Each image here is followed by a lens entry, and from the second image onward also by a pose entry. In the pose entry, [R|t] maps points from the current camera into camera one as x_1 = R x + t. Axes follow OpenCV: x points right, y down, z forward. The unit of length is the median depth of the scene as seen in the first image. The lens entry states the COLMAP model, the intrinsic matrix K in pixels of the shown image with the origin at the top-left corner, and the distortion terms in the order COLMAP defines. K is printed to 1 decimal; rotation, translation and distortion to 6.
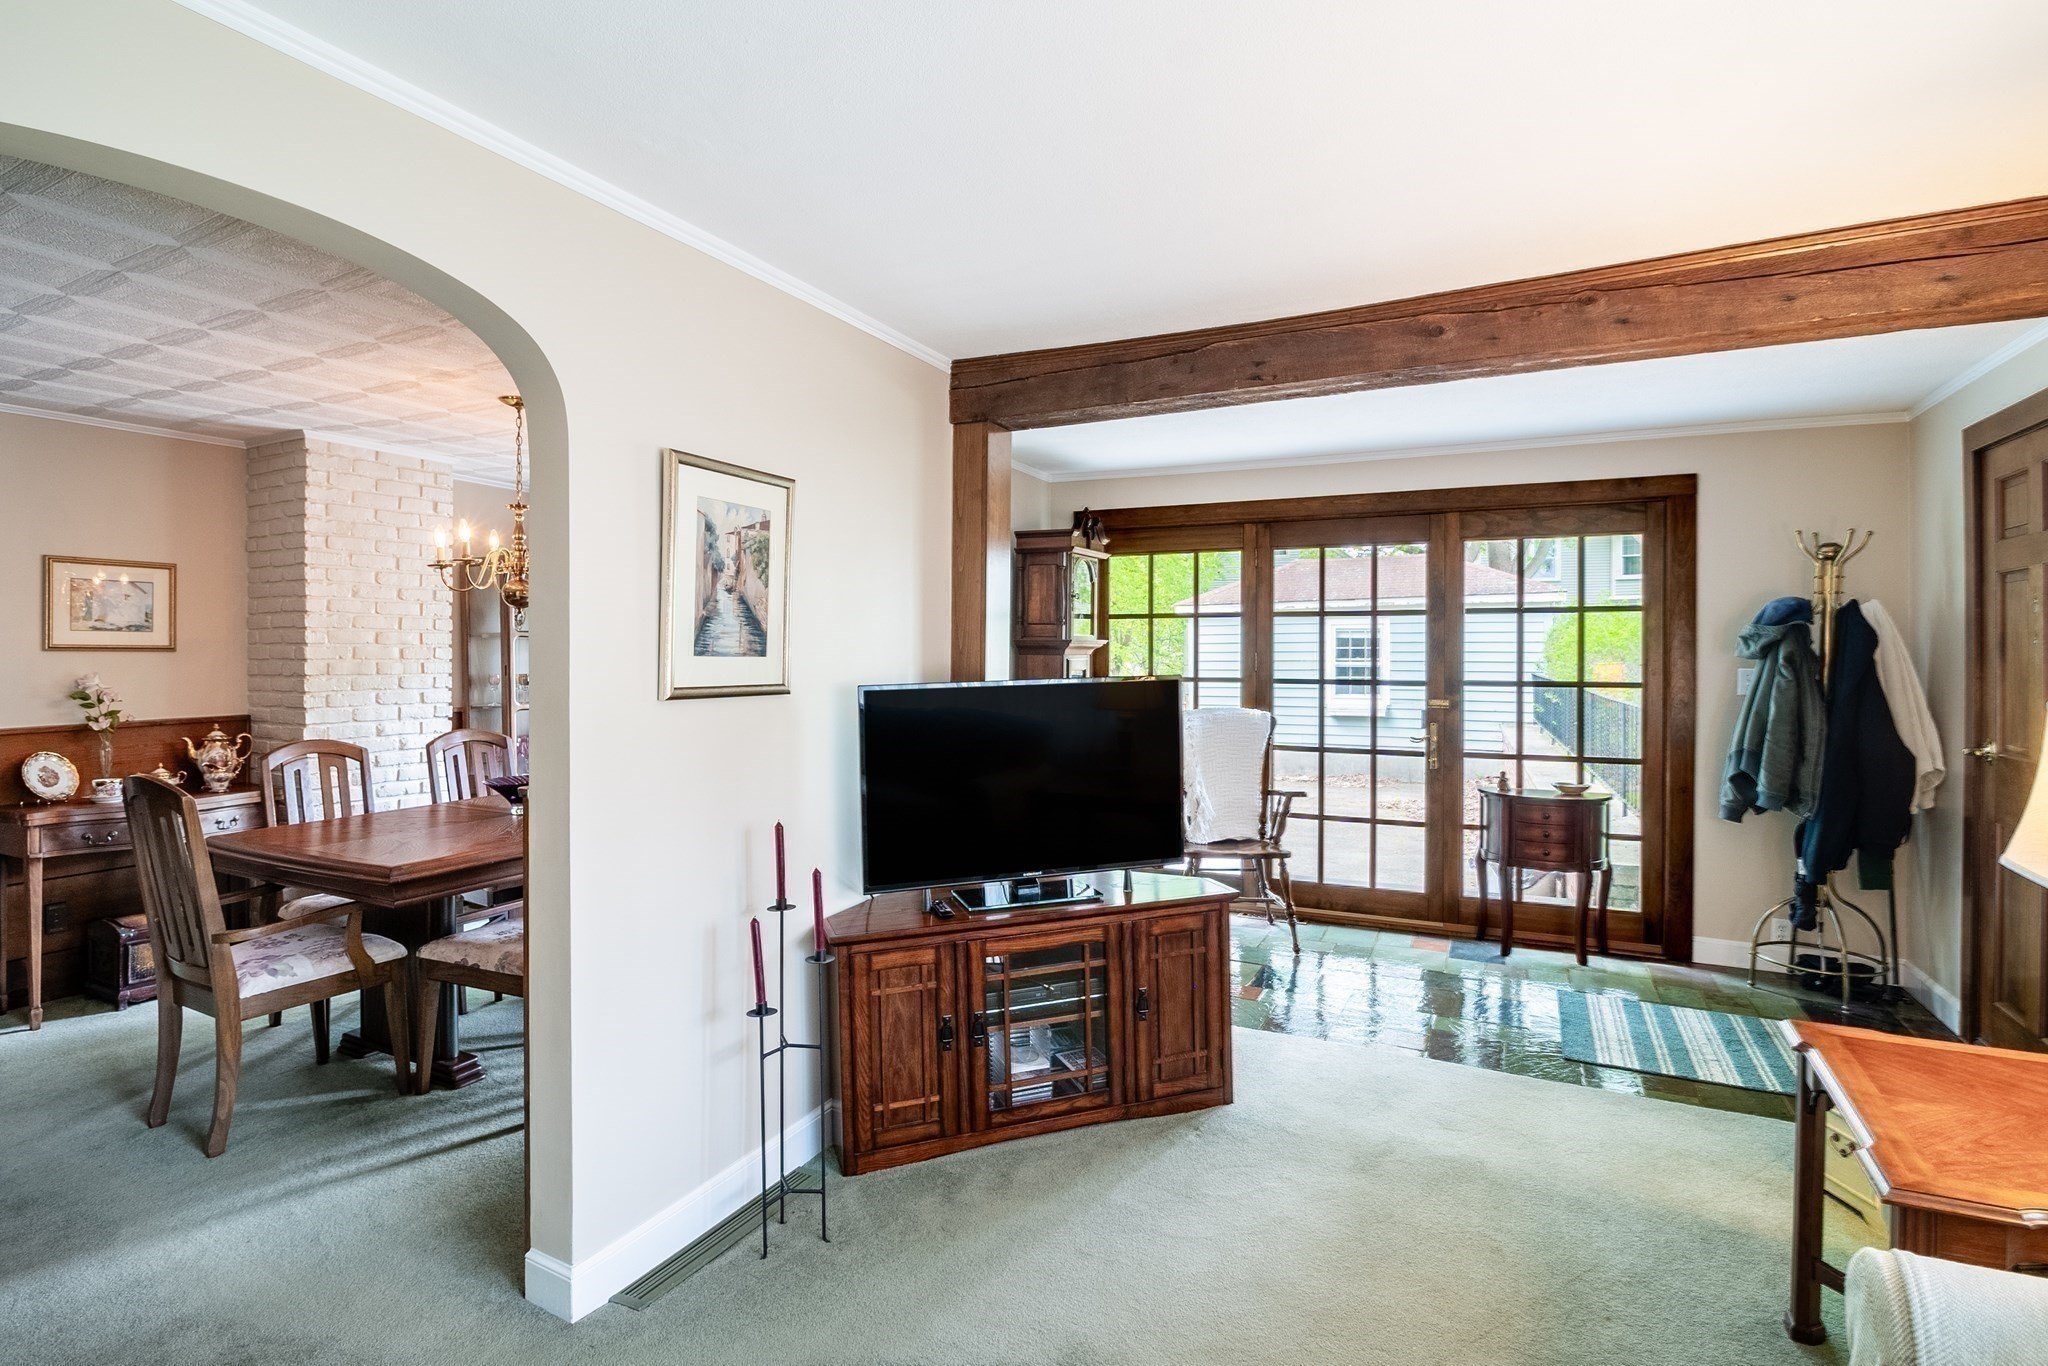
lens RADIAL K [[997.4, 0, 1034.4], [0, 997.4, 670.2], [0, 0, 1]] dist [-0.005601, -0.006231]
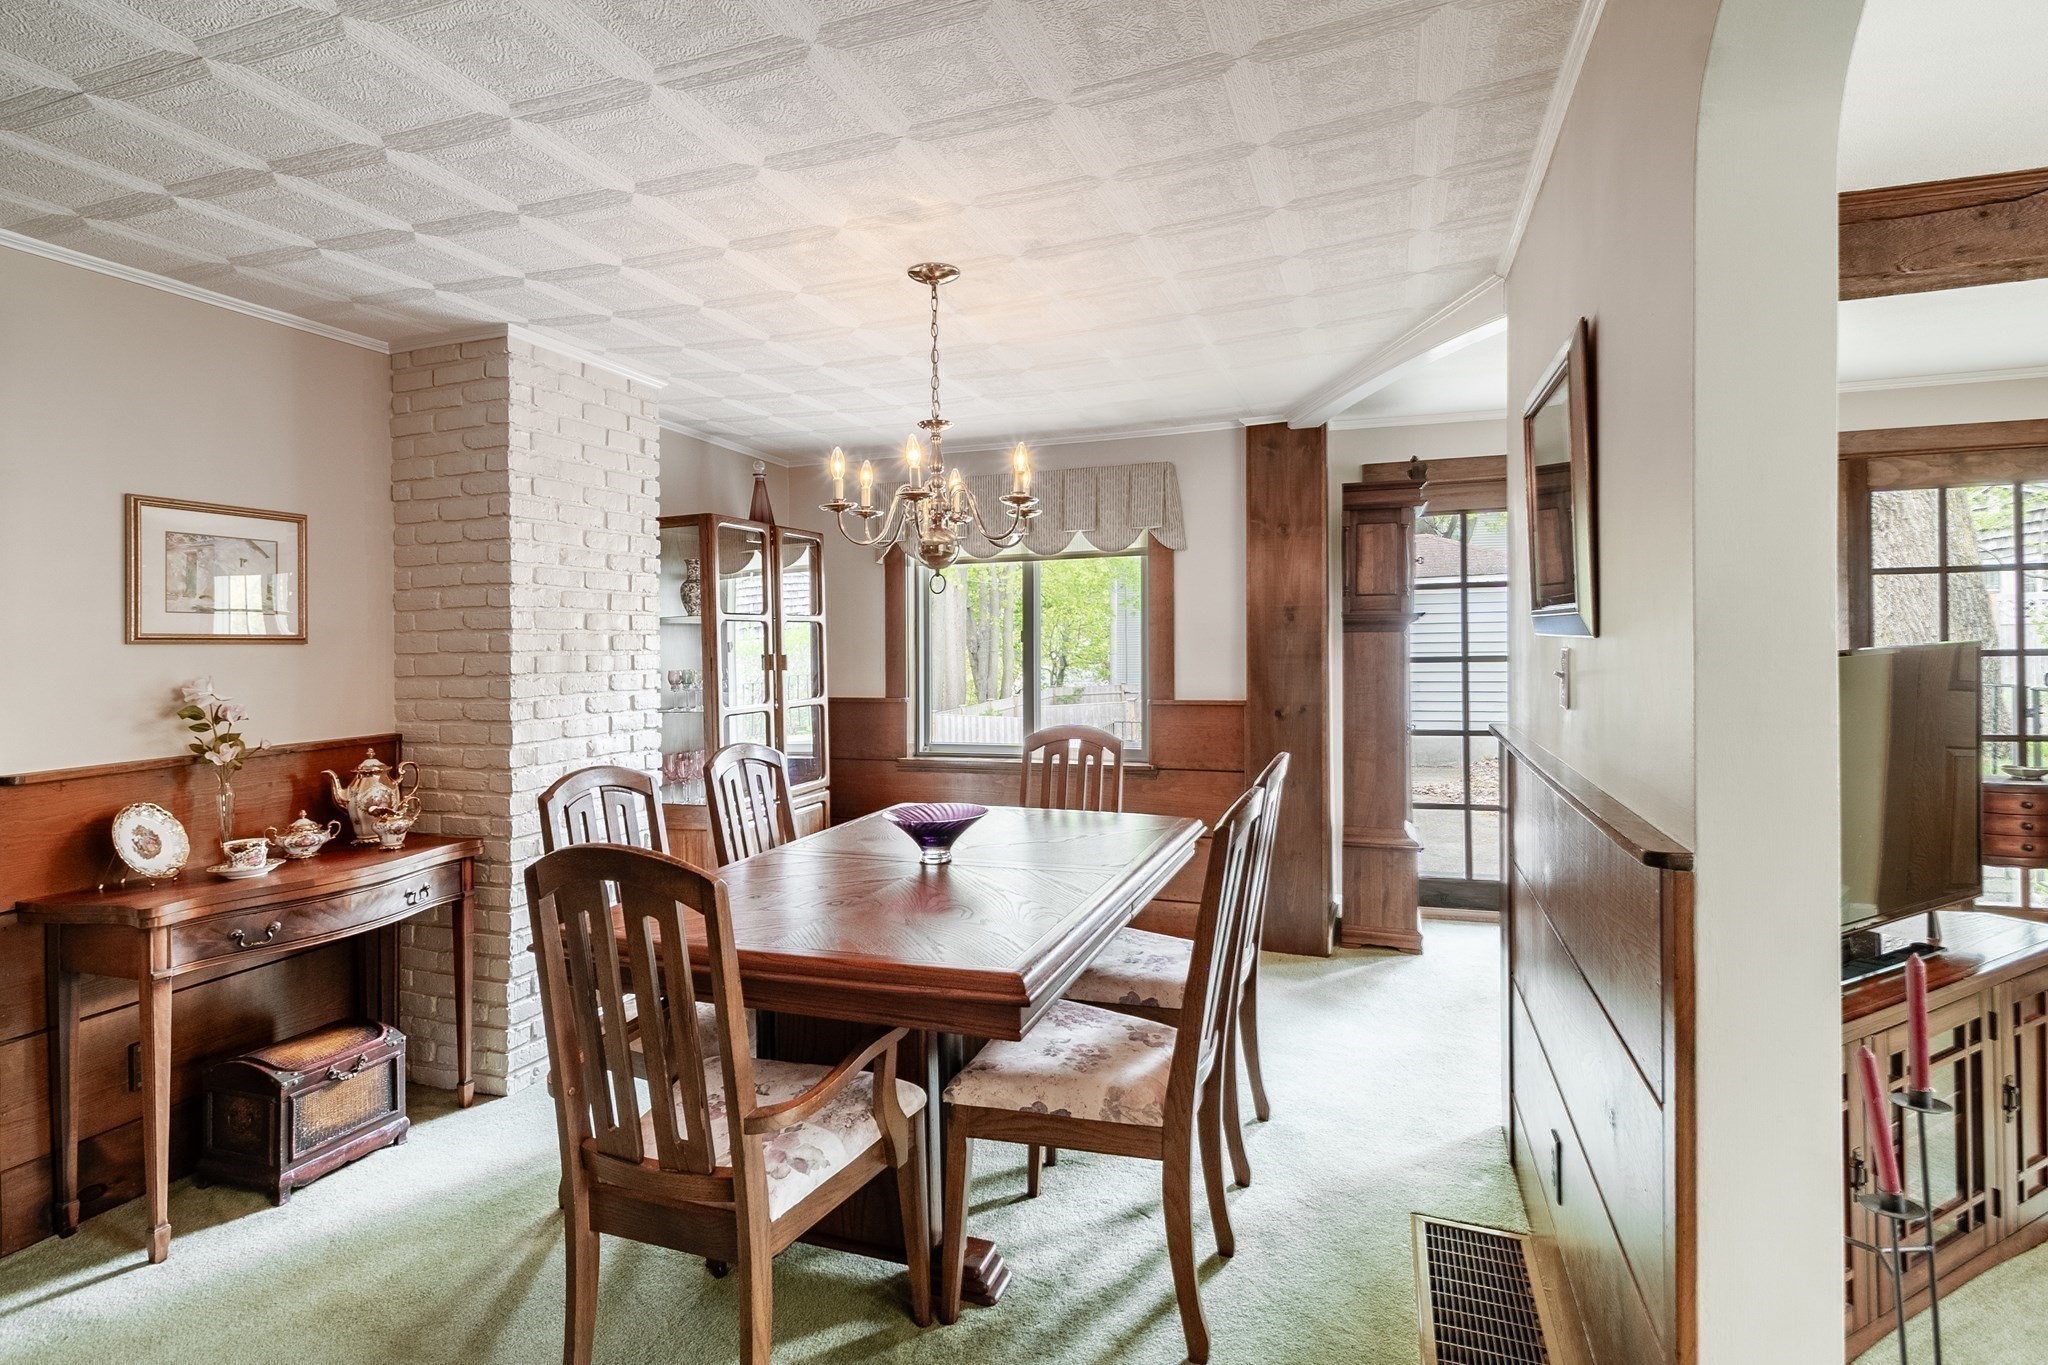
lens RADIAL K [[997.4, 0, 1046.1], [0, 997.4, 637.2], [0, 0, 1]] dist [-0.005601, -0.006231]
pose [[0.989292, -0.019814, 0.144598, -0.497642], [0.023827, 0.999376, -0.026074, 0.006731], [-0.143991, 0.029240, 0.989147, 0.272286]]
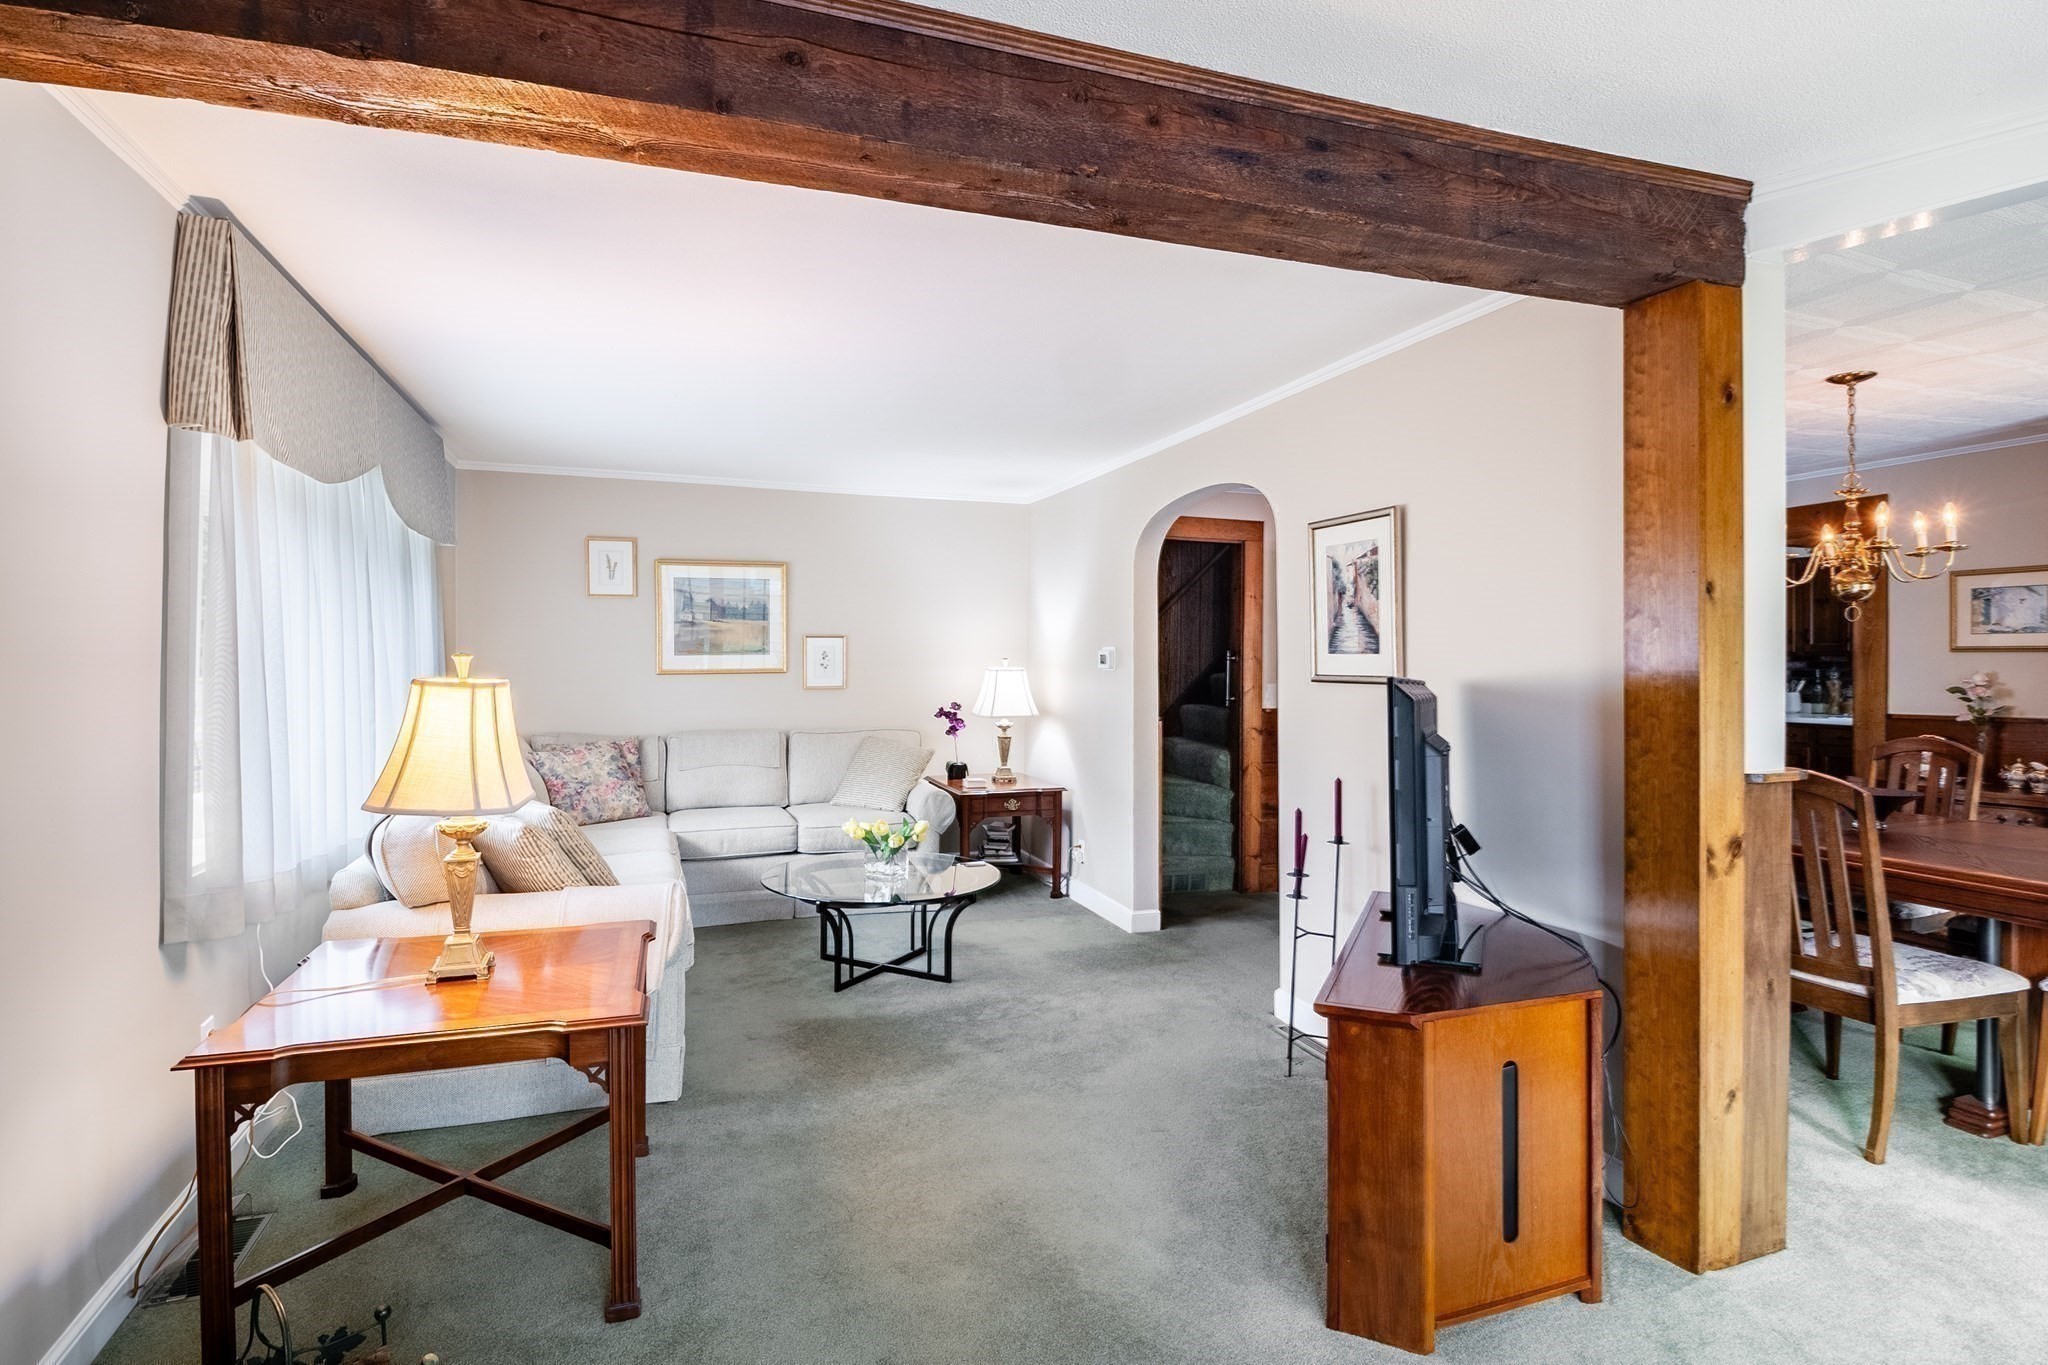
lens RADIAL K [[997.4, 0, 1027.7], [0, 997.4, 671.3], [0, 0, 1]] dist [-0.005601, -0.006231]
pose [[-0.683440, 0.006877, -0.729974, 0.612734], [-0.011577, 0.999728, 0.020257, -0.007832], [0.729914, 0.022295, -0.683175, 0.983010]]
